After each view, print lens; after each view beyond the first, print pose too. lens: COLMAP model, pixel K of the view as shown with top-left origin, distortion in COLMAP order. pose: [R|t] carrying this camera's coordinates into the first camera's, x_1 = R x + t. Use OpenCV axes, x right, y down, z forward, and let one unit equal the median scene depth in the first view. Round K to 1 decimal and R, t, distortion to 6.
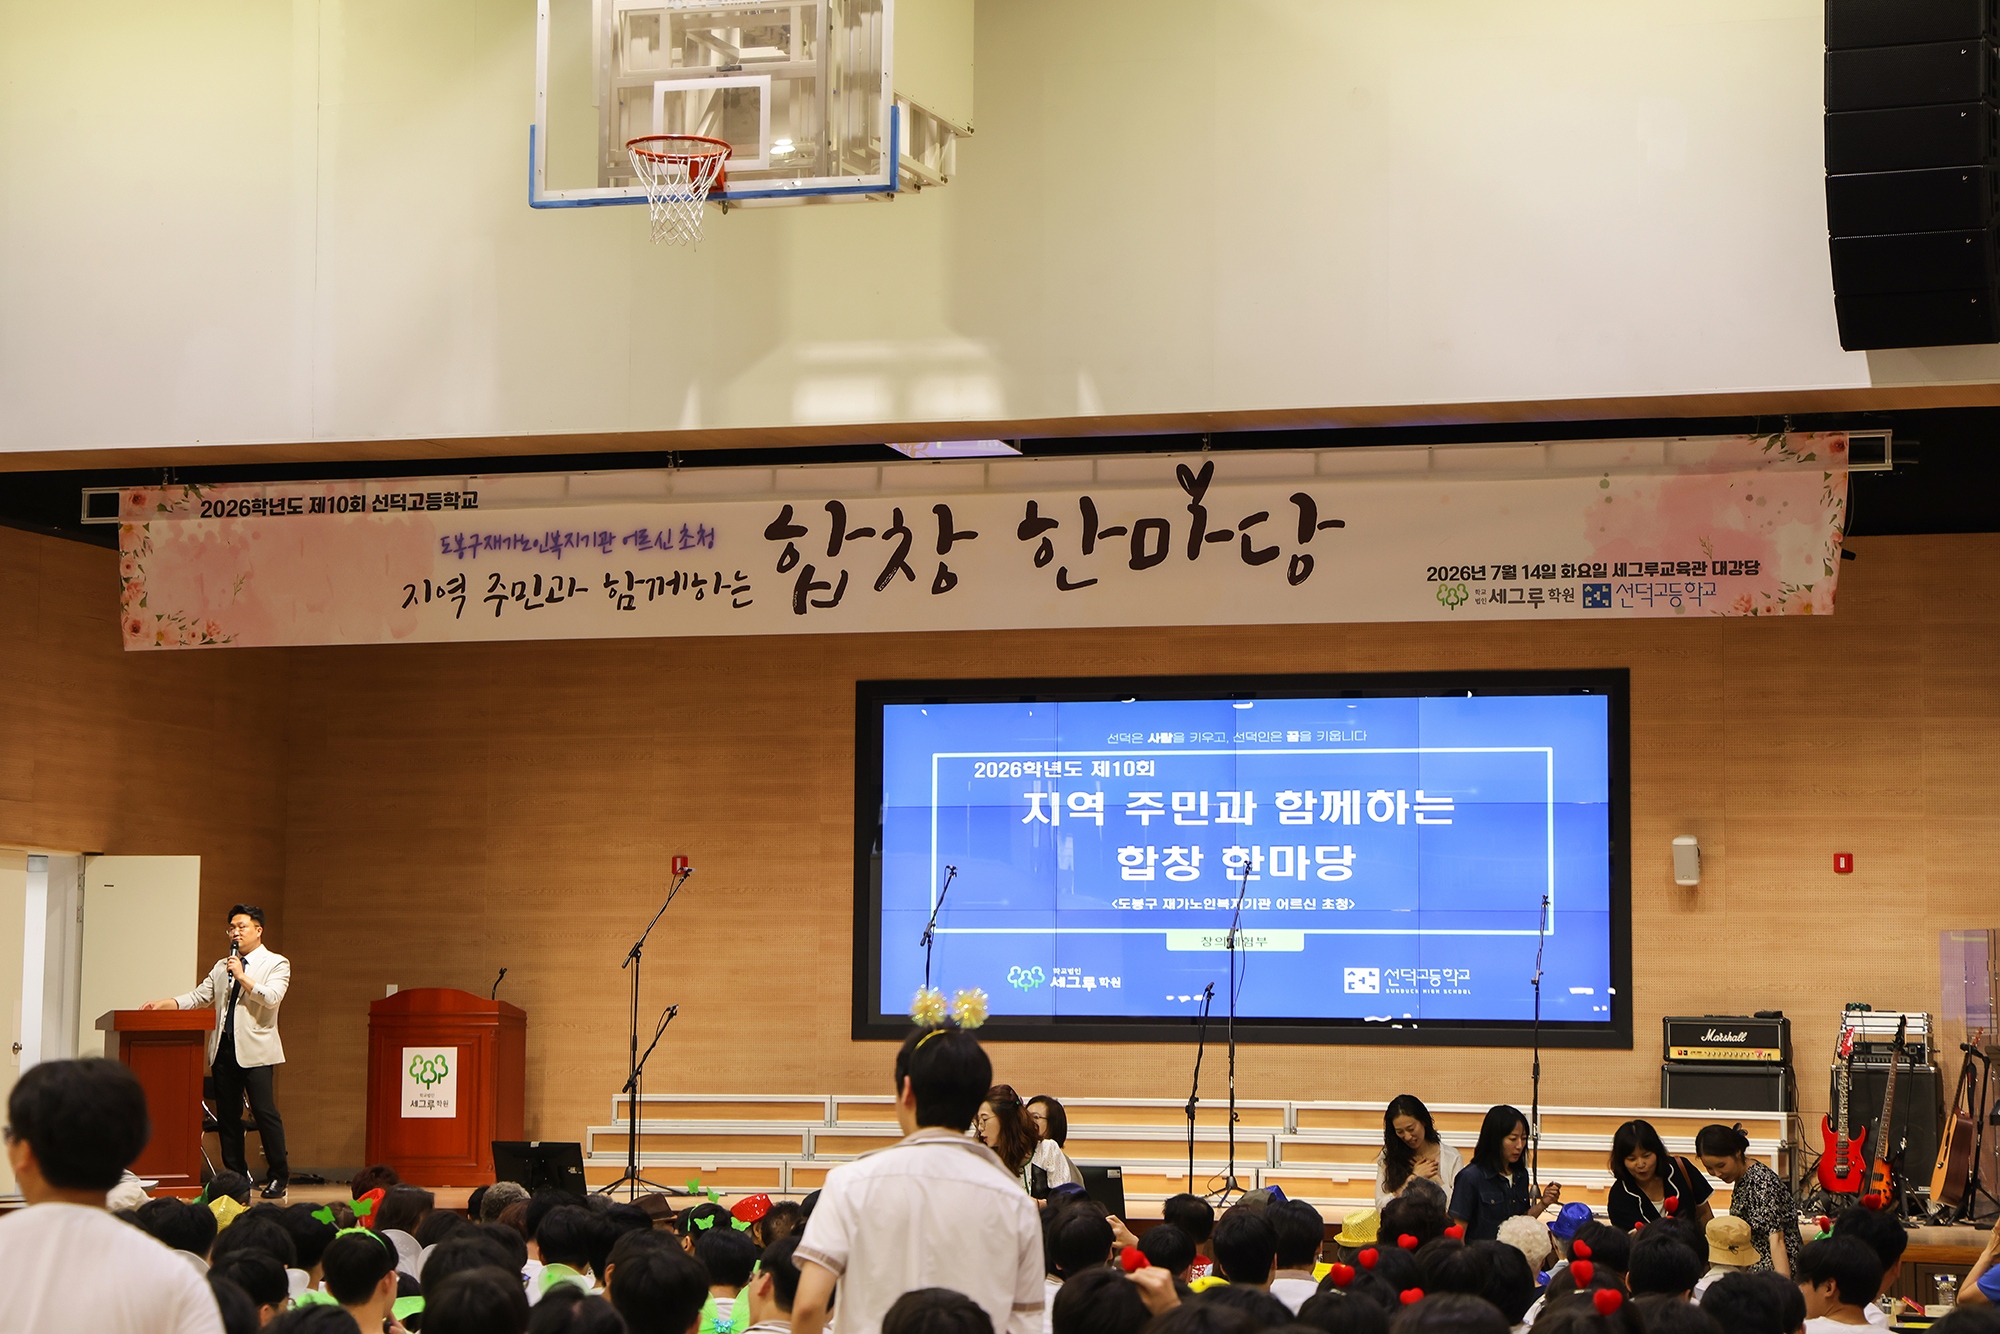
lens RADIAL K [[4604.1, 0, 995.5], [0, 4604.1, 507.4], [0, 0, 1]] dist [0.250173, 0.103506]
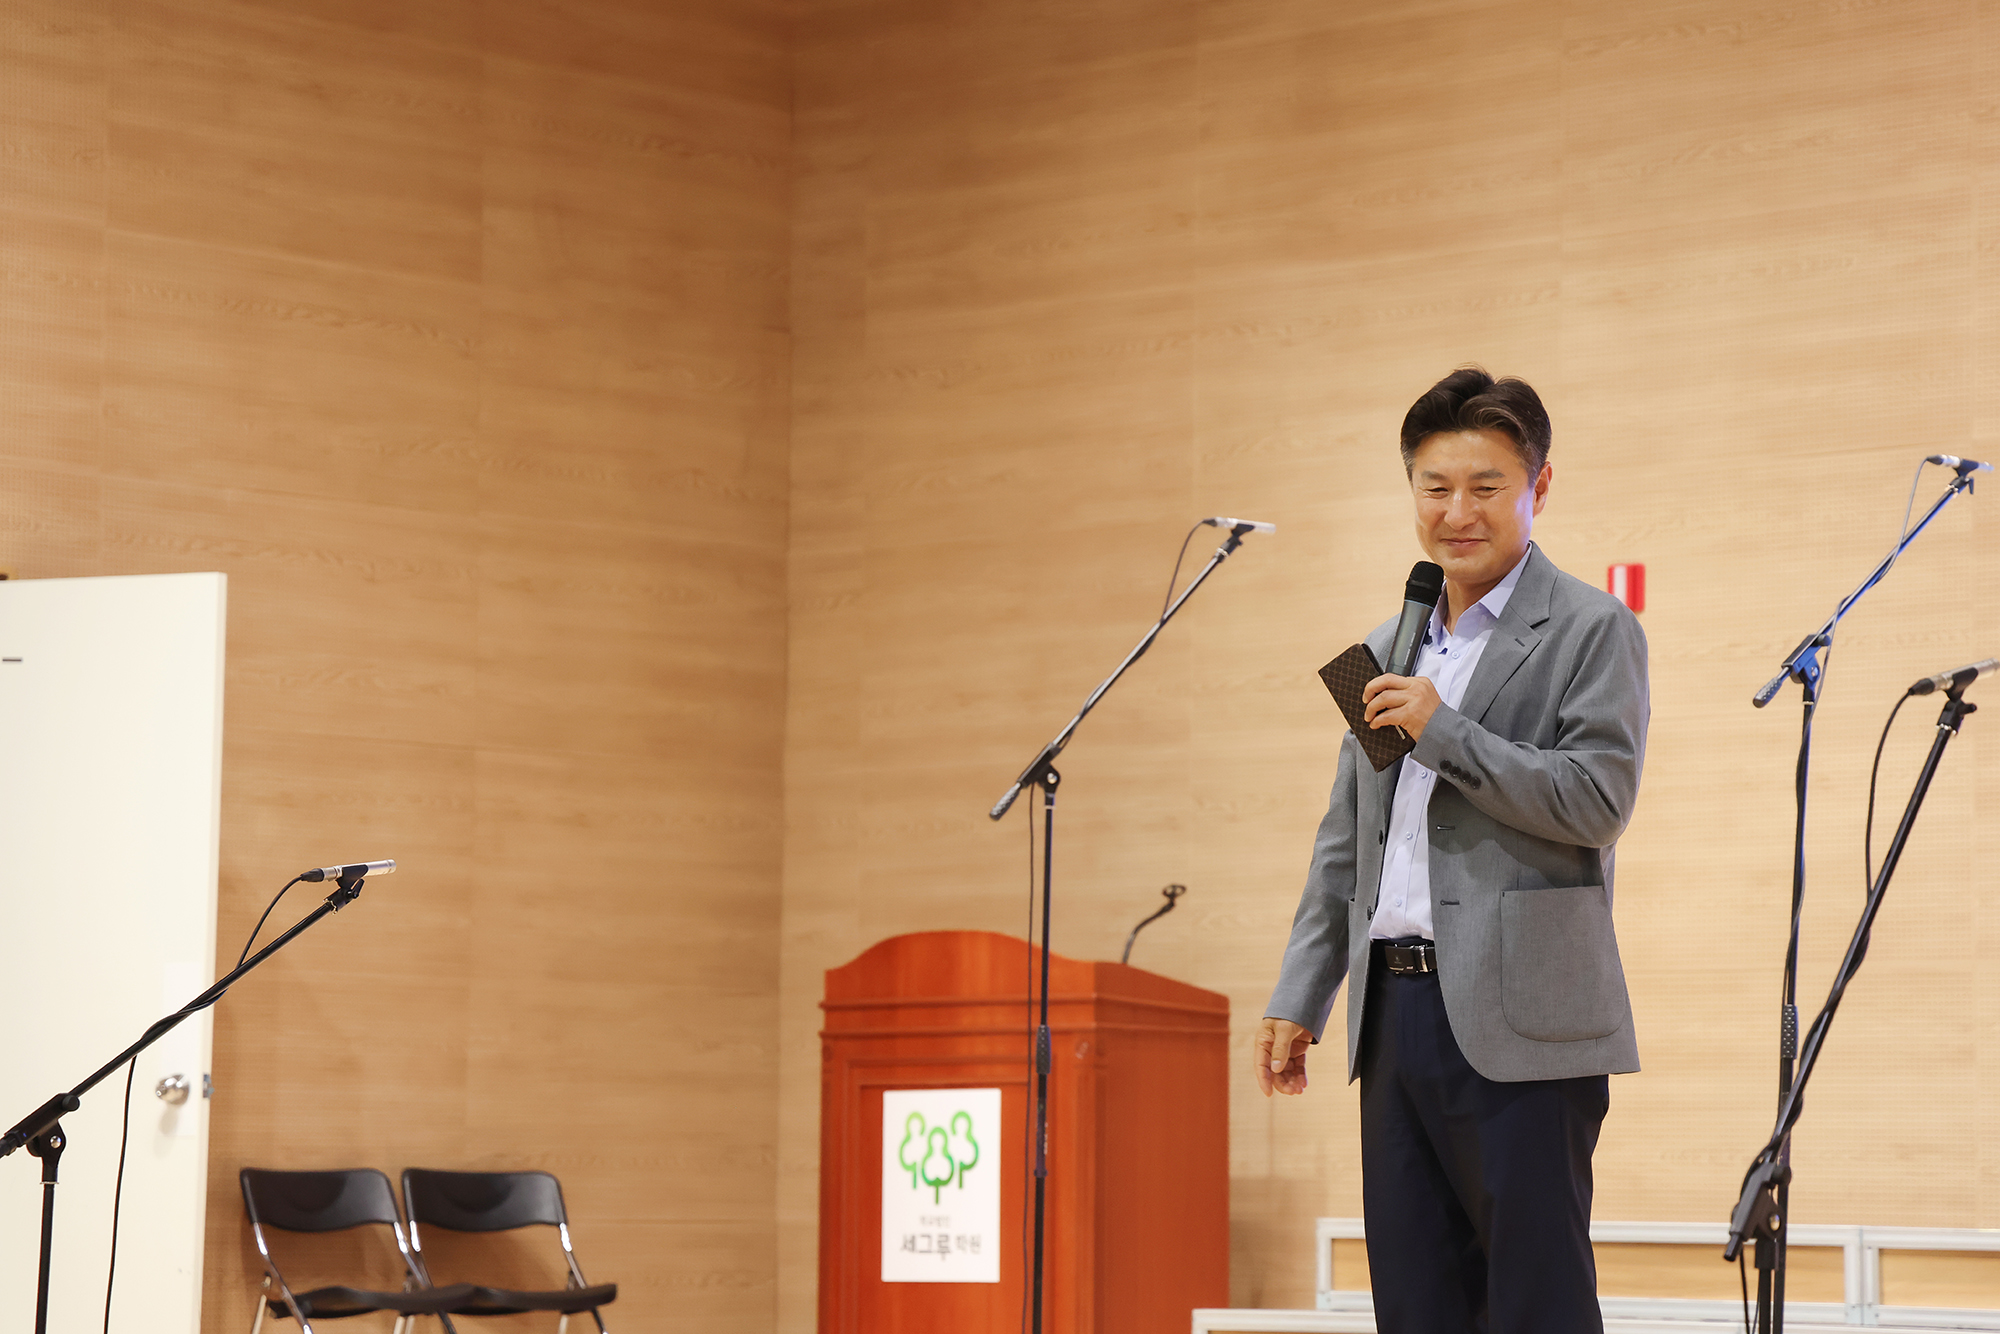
lens RADIAL K [[6397.4, 0, 1096.3], [0, 6397.4, 611.4], [0, 0, 1]] dist [0.808278, -1.383495]
pose [[0.903879, -0.039971, -0.425918, 0.134751], [0.048882, 0.998754, 0.010008, 0.091400], [0.424987, -0.029866, 0.904707, 0.672795]]
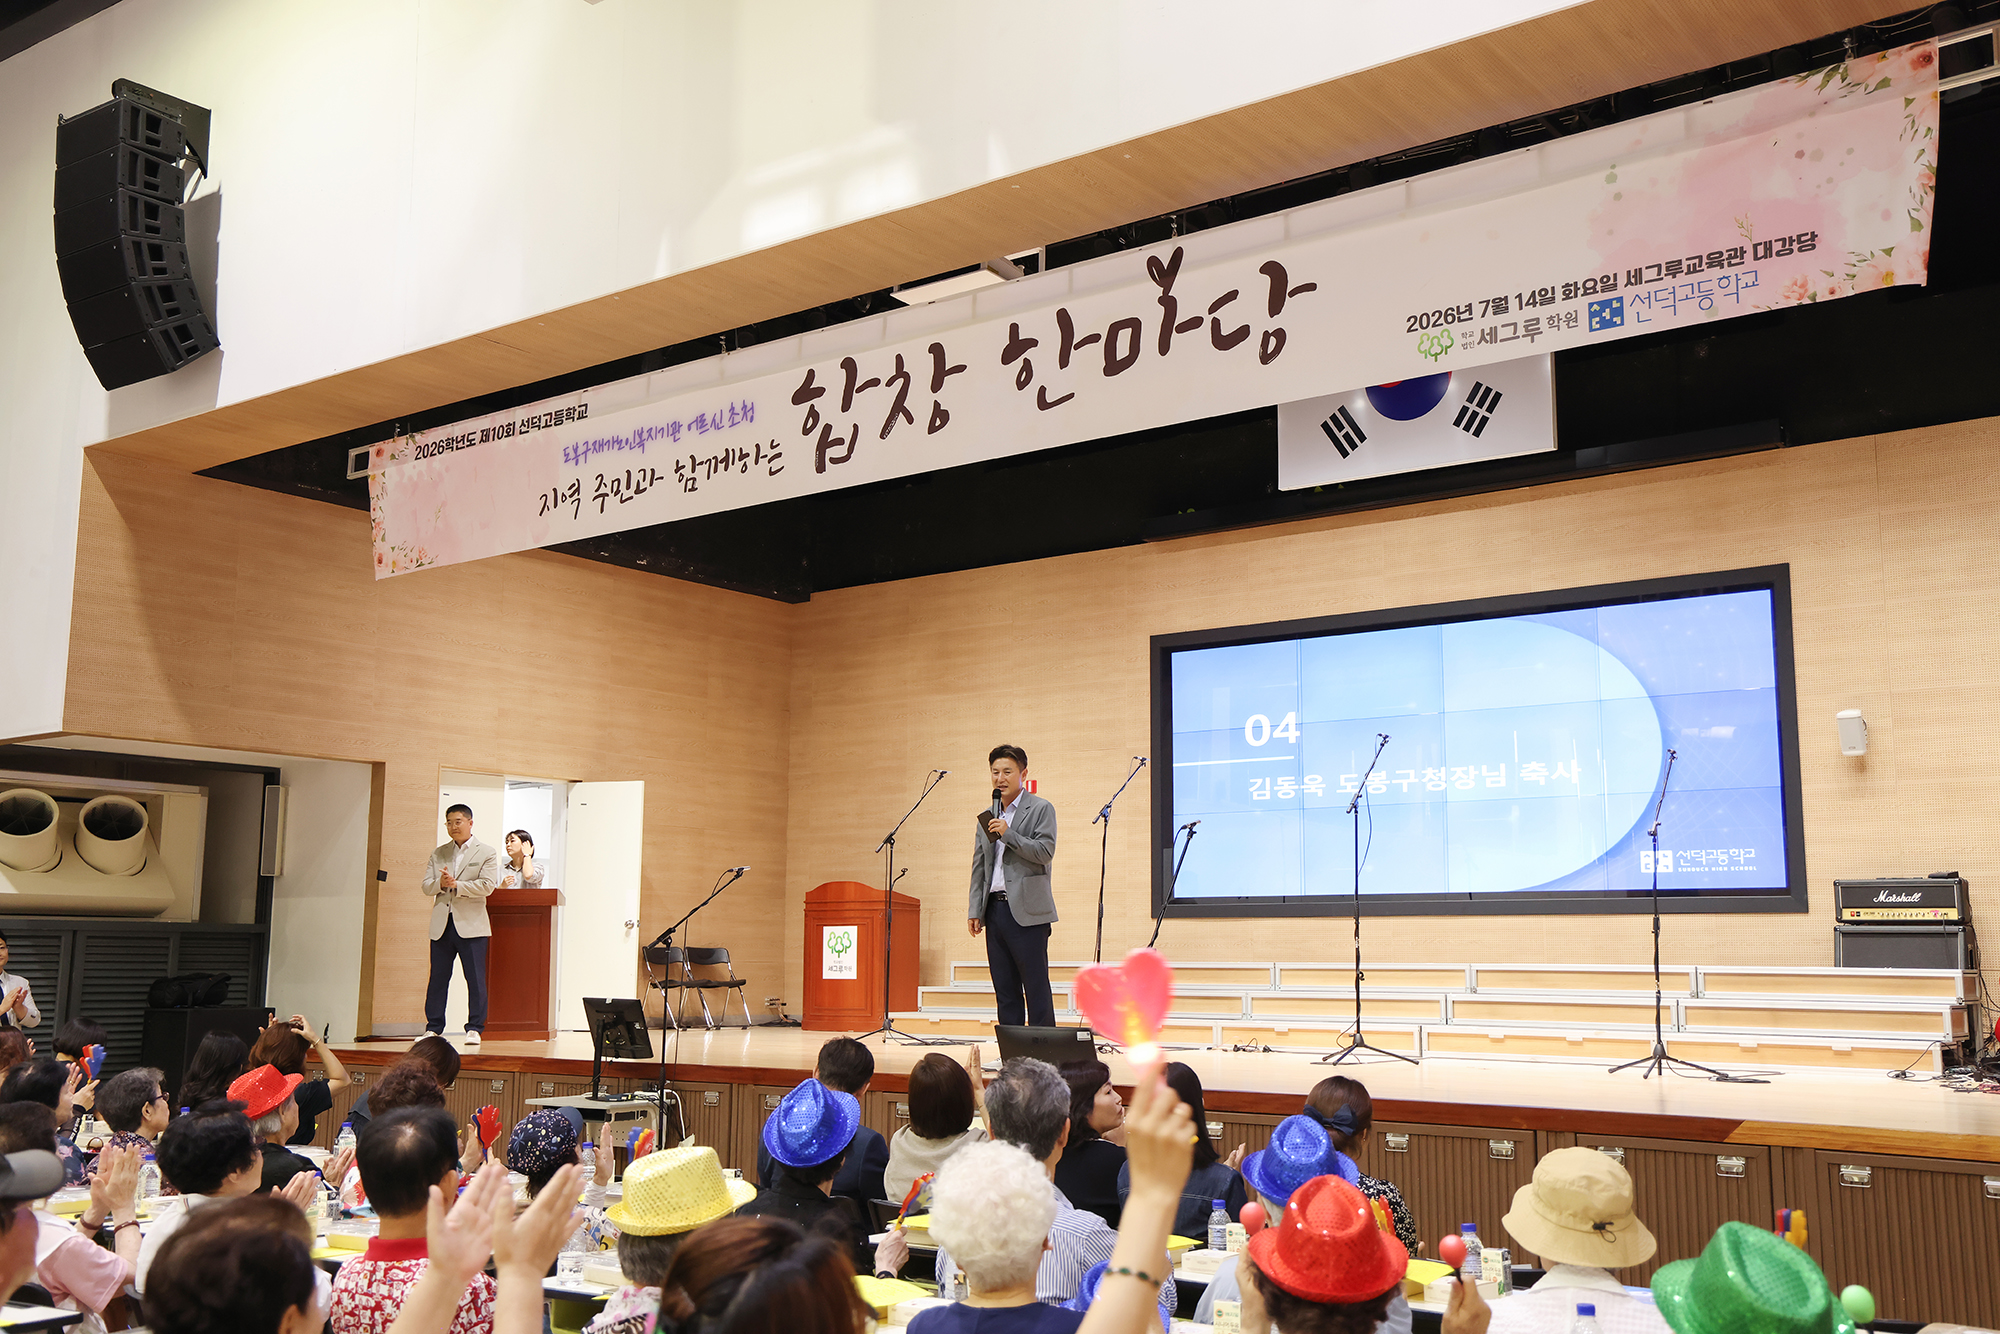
lens RADIAL K [[1925.0, 0, 1000.0], [0, 1925.0, 667.0], [0, 0, 1]] dist [-0.044299, 0.174427]
pose [[0.944767, -0.053126, -0.323408, 0.126605], [0.041642, 0.998235, -0.042331, 0.083963], [0.325087, 0.026526, 0.945312, 0.612939]]
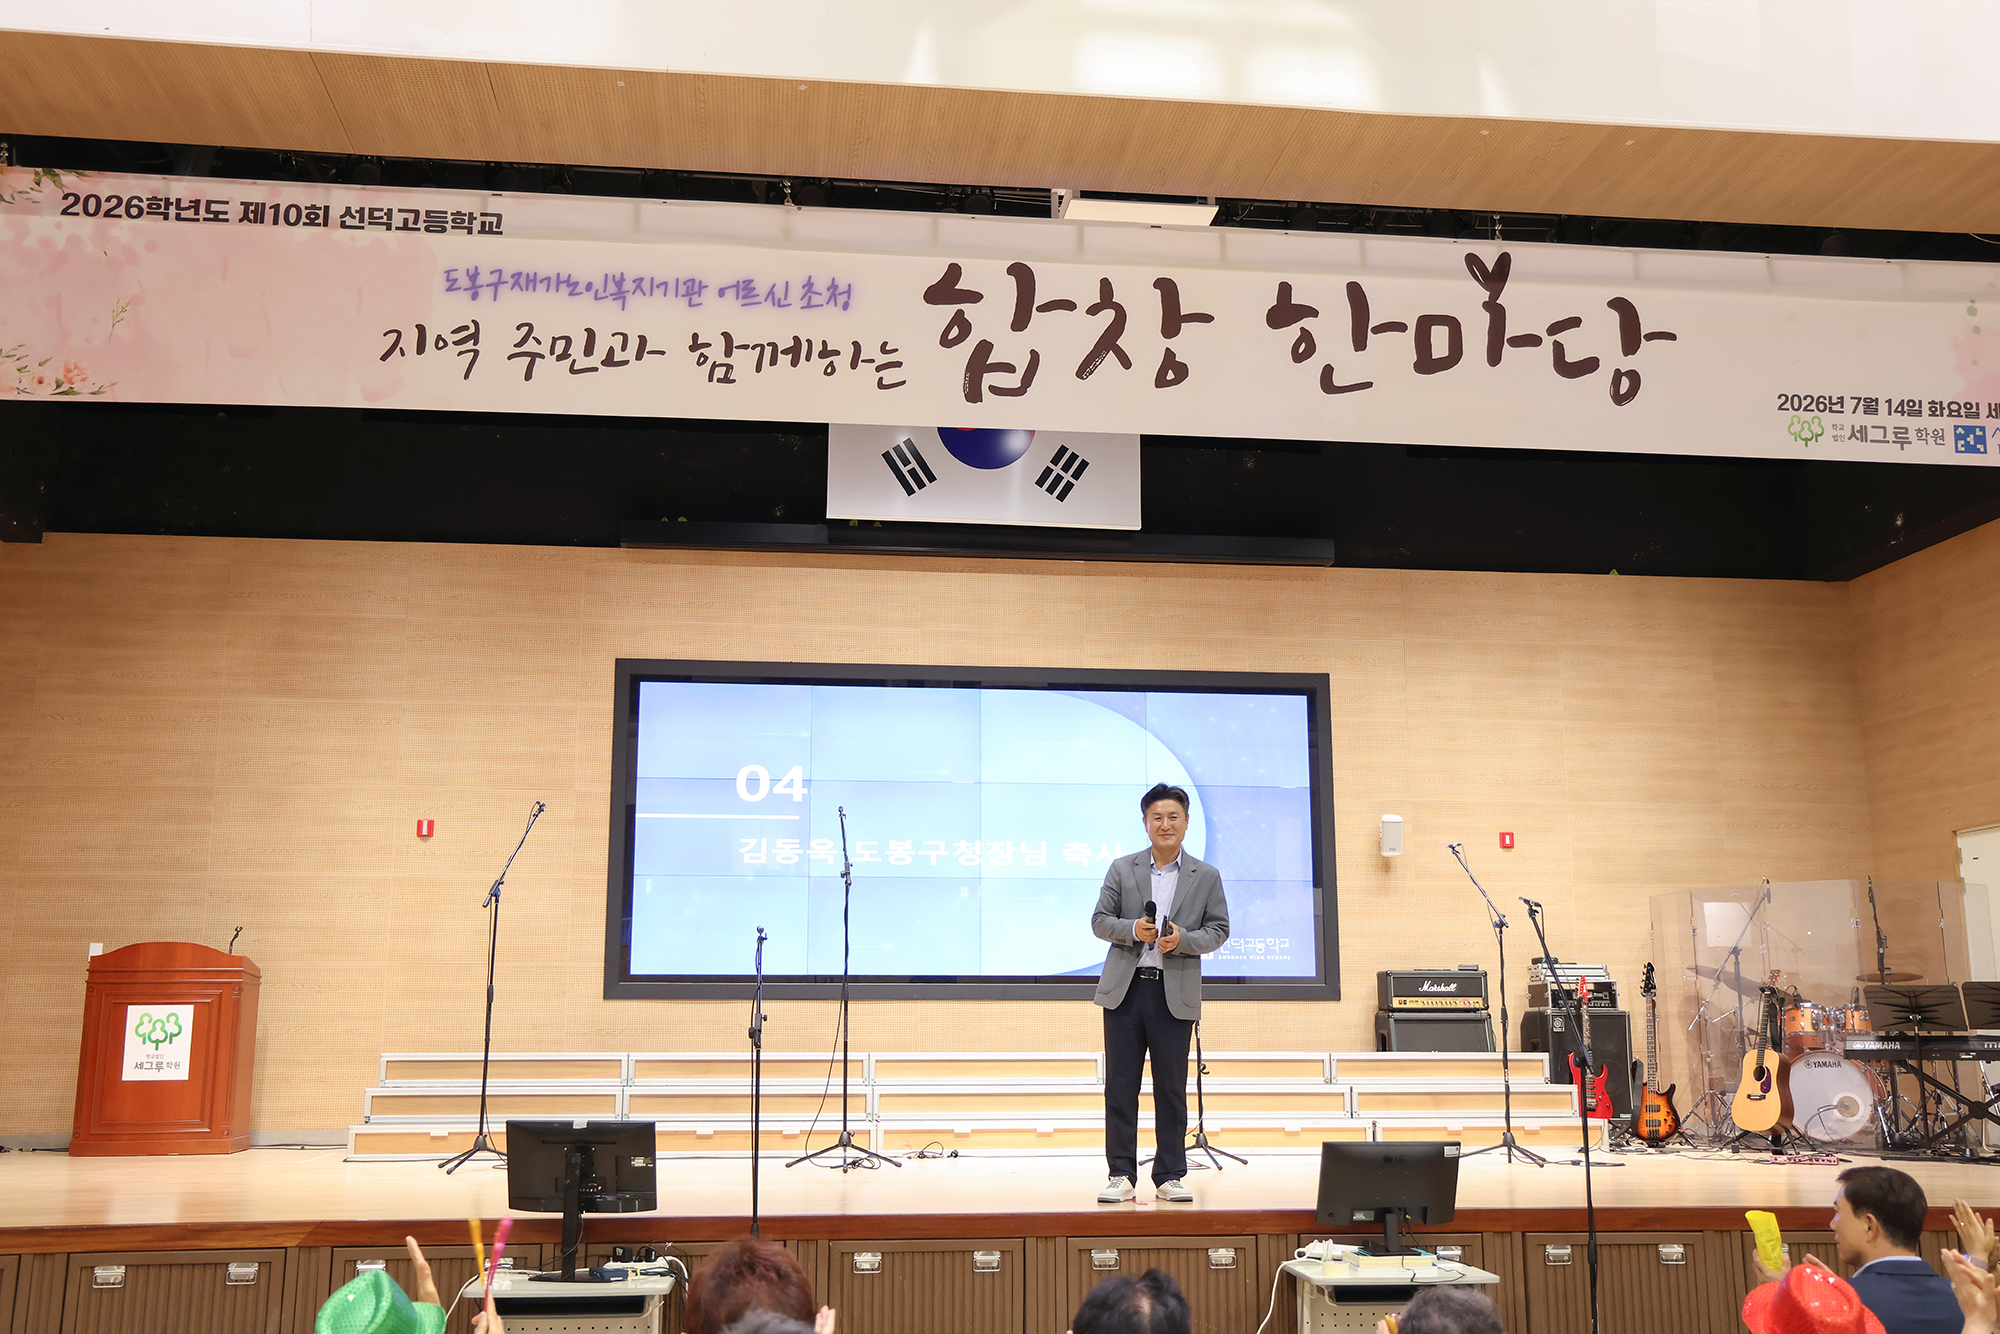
lens RADIAL K [[1906.8, 0, 1000.0], [0, 1906.8, 667.0], [0, 0, 1]] dist [-0.036190, 0.114399]
pose [[0.908884, 0.070906, 0.410976, -0.161887], [-0.039719, 0.995678, -0.083945, 0.091402], [-0.415153, 0.059973, 0.907773, 0.712370]]
